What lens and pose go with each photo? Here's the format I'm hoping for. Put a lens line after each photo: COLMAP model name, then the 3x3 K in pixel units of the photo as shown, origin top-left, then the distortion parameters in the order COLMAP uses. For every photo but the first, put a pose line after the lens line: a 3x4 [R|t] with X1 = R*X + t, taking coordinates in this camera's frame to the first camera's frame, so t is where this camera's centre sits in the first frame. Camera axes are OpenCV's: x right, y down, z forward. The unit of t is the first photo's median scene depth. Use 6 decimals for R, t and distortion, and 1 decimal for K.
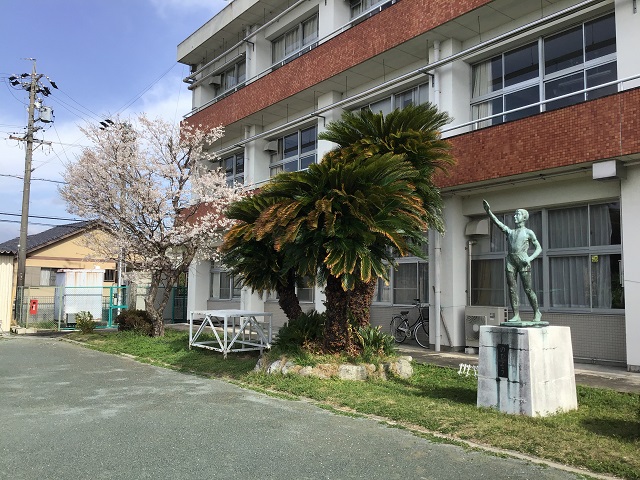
lens RADIAL K [[582.9, 0, 317.1], [0, 582.9, 239.7], [0, 0, 1]] dist [0.005029, 0.000000]
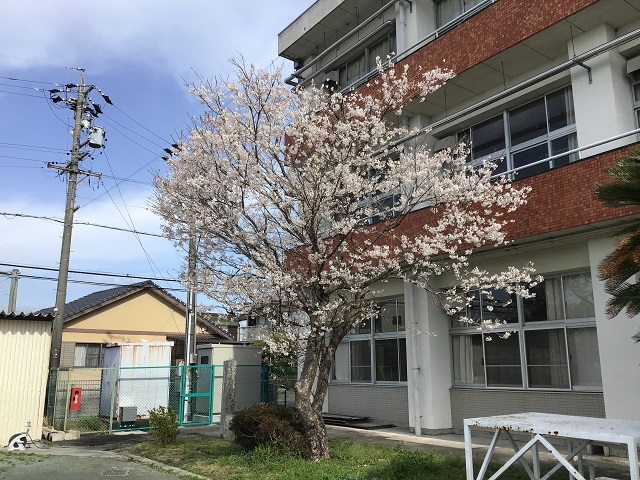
lens RADIAL K [[582.9, 0, 323.1], [0, 582.9, 242.2], [0, 0, 1]] dist [0.005029, 0.000000]
pose [[0.999609, -0.021481, -0.017880, -0.159436], [0.019118, 0.992200, -0.123184, 0.020788], [0.020387, 0.122794, 0.992223, 0.271317]]
